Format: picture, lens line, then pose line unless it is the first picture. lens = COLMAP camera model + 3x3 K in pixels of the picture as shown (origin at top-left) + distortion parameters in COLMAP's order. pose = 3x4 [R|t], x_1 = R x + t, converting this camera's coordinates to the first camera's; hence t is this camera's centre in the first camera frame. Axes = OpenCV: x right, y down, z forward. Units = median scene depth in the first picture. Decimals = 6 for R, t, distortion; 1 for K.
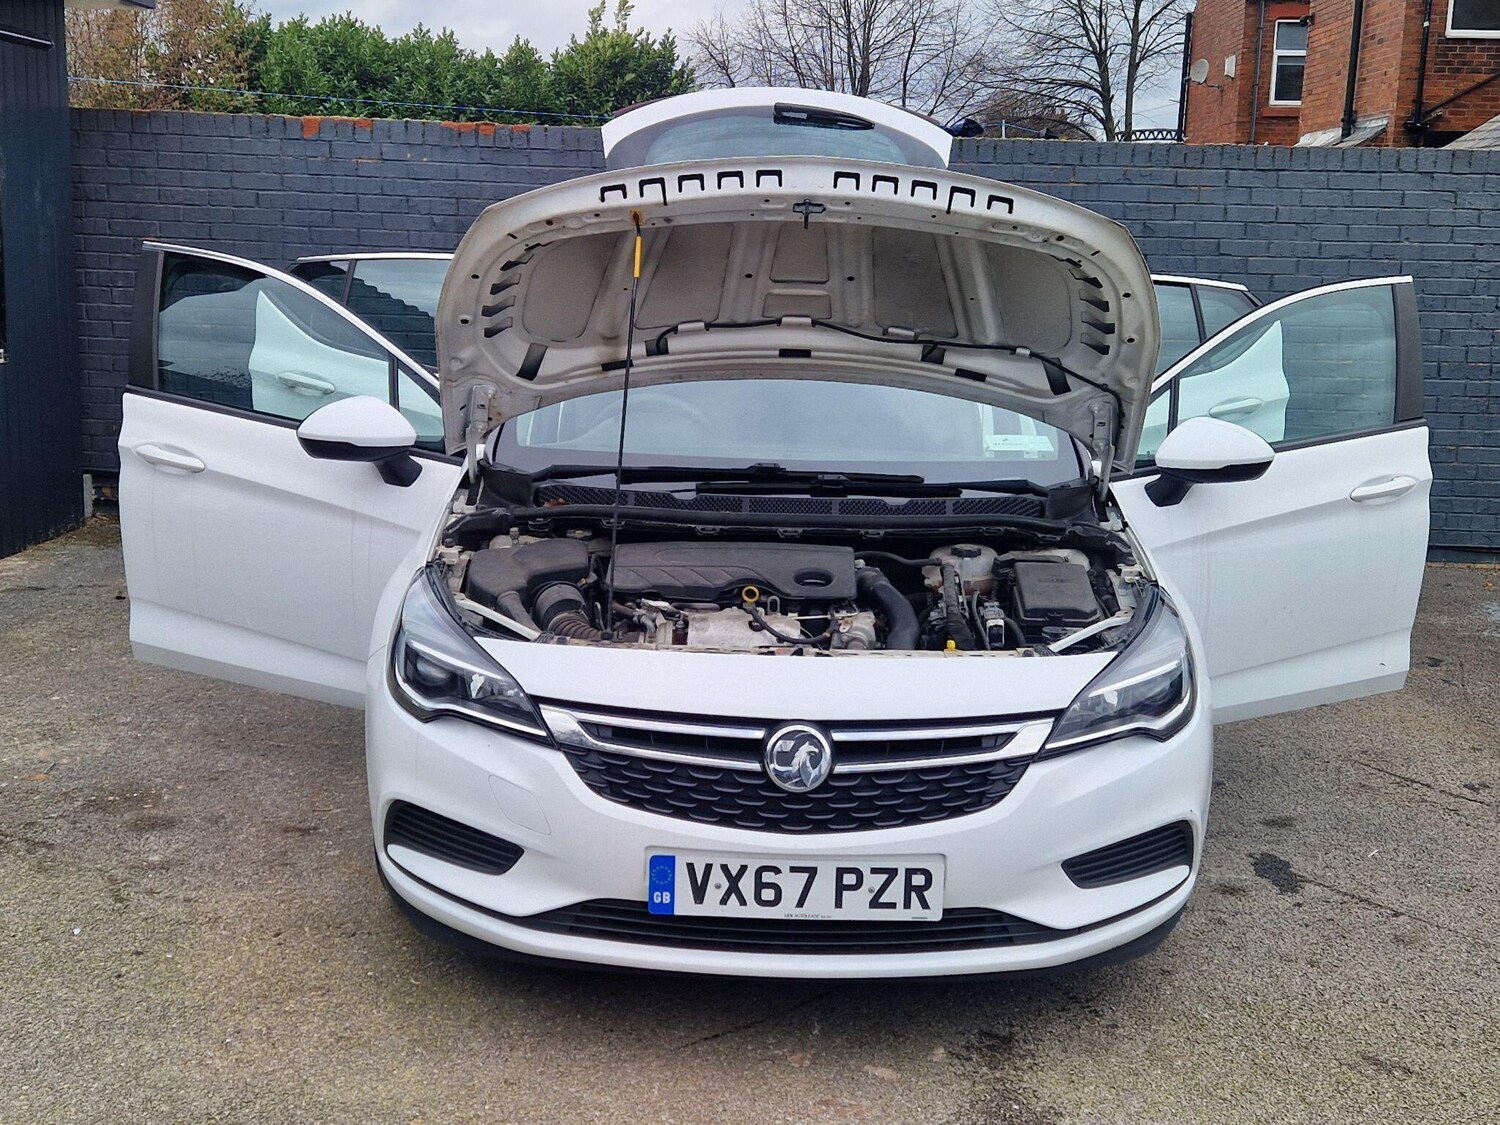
lens RADIAL K [[1822.5, 0, 716.4], [0, 1822.5, 569.2], [0, 0, 1]] dist [0.092379, -0.042790]
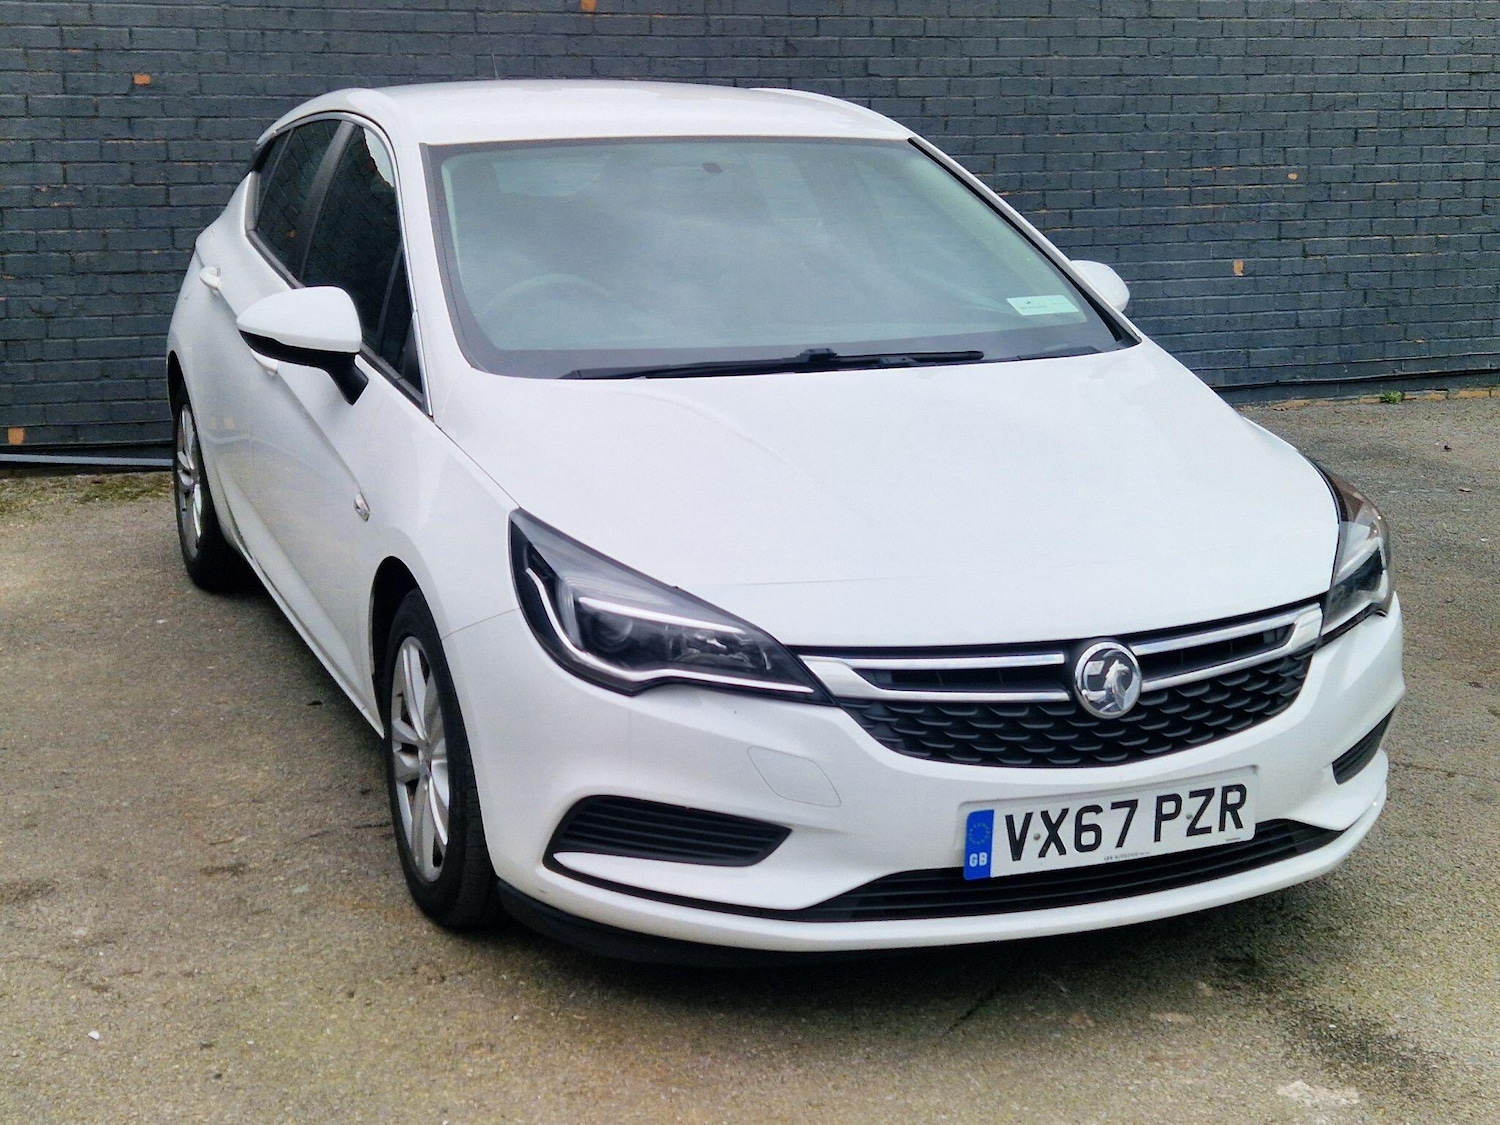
lens RADIAL K [[2256.1, 0, 750.0], [0, 2256.1, 562.5], [0, 0, 1]] dist [0.070396, -0.017694]
pose [[0.929517, -0.104767, 0.353584, -0.484777], [0.088847, 0.994175, 0.061010, -0.033620], [-0.357916, -0.025295, 0.933411, 0.047401]]
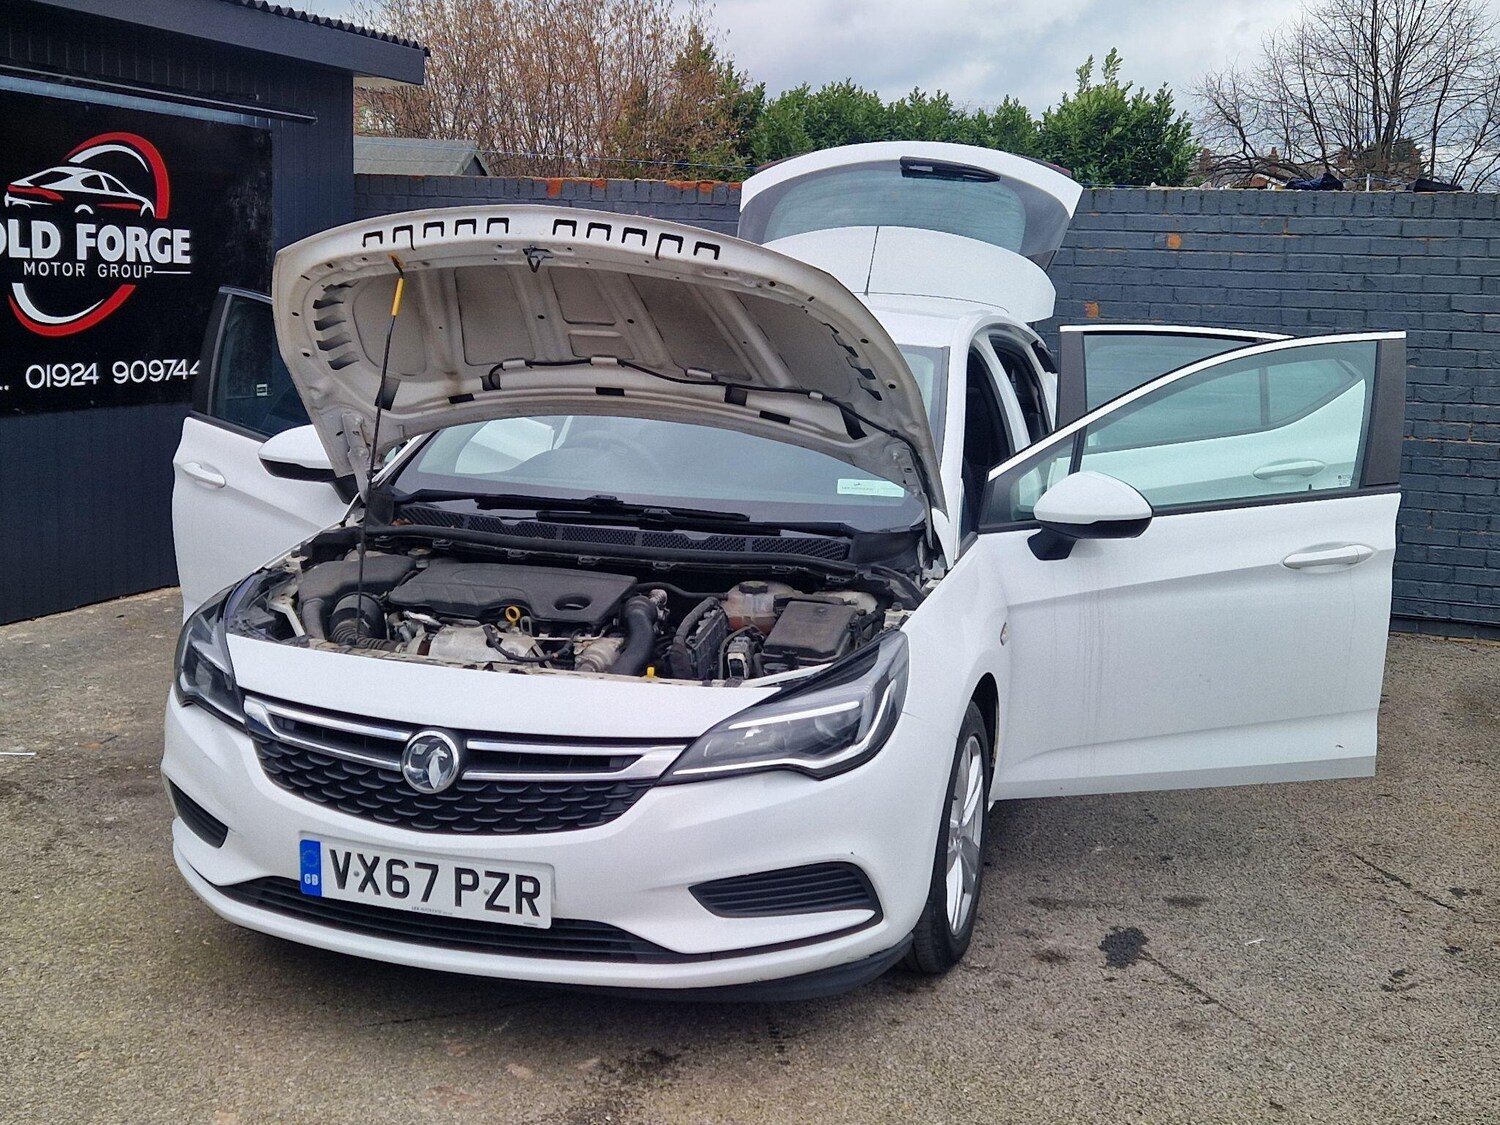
lens RADIAL K [[1822.5, 0, 716.4], [0, 1822.5, 569.2], [0, 0, 1]] dist [0.092379, -0.042790]
pose [[0.950663, 0.053382, -0.305600, 0.517000], [-0.062894, 0.997792, -0.021359, 0.003149], [0.303784, 0.039526, 0.951921, 0.023895]]
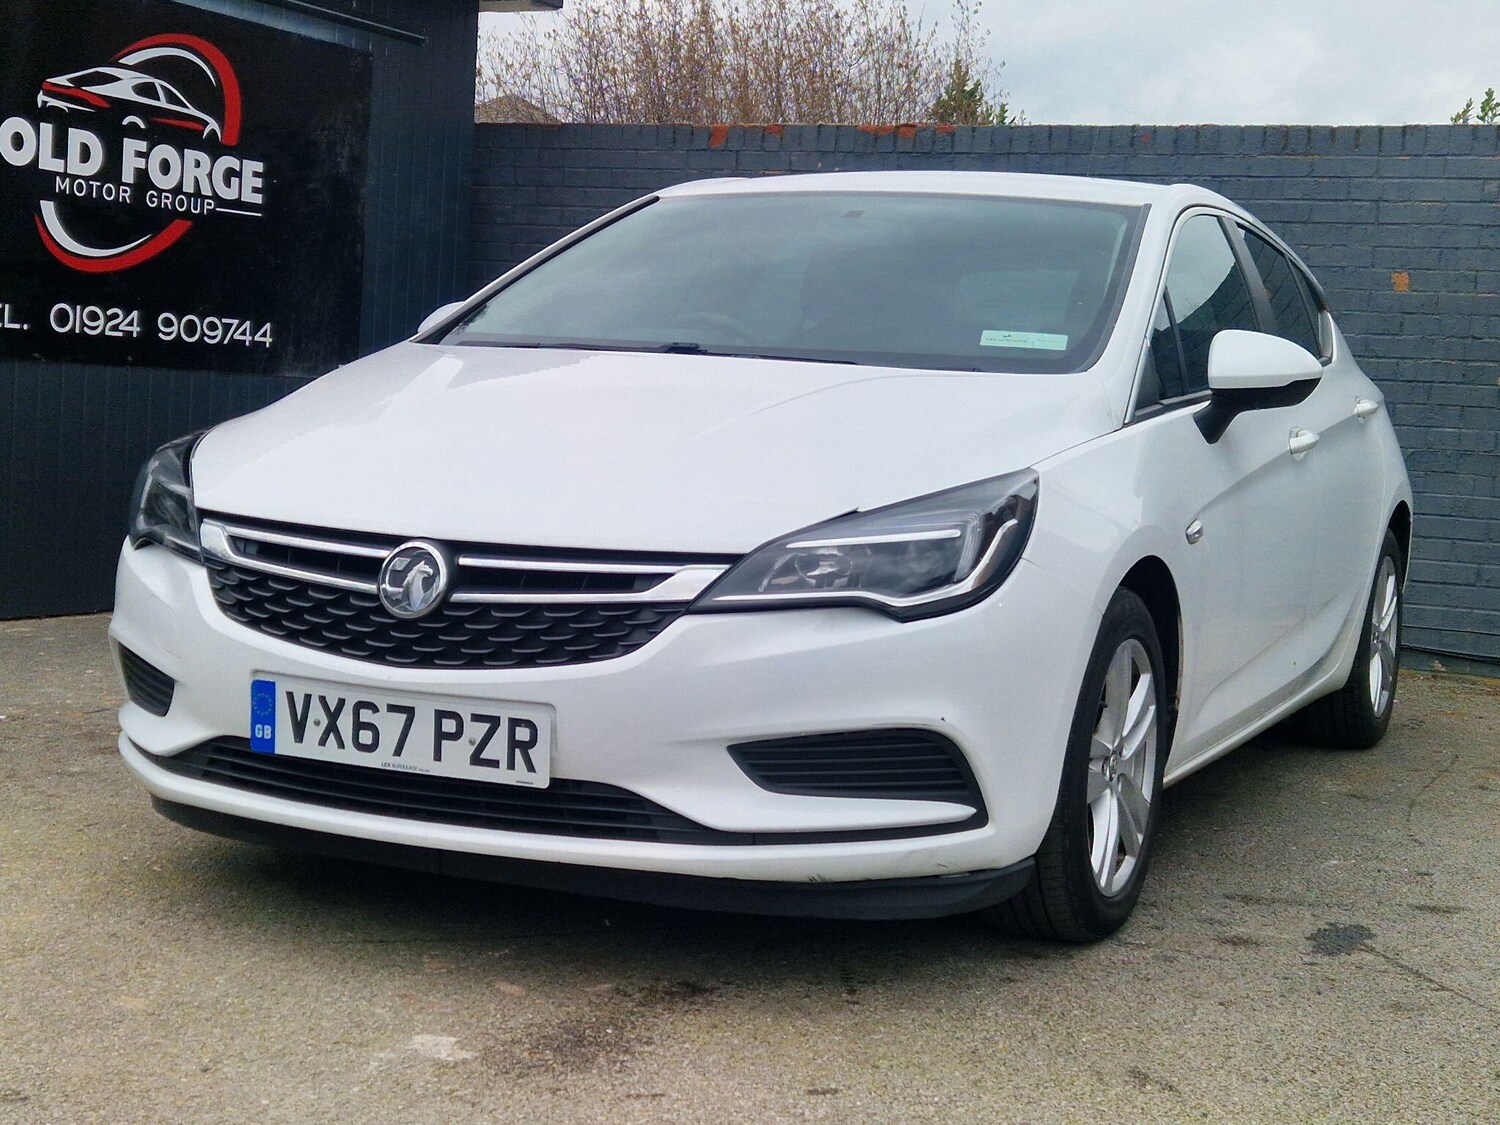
lens RADIAL K [[2350.8, 0, 750.0], [0, 2350.8, 562.5], [0, 0, 1]] dist [0.114069, -0.161662]
pose [[0.913147, 0.052454, -0.404241, 0.621743], [-0.103790, 0.988920, -0.106132, 0.192551], [0.394195, 0.138870, 0.908474, 0.059807]]
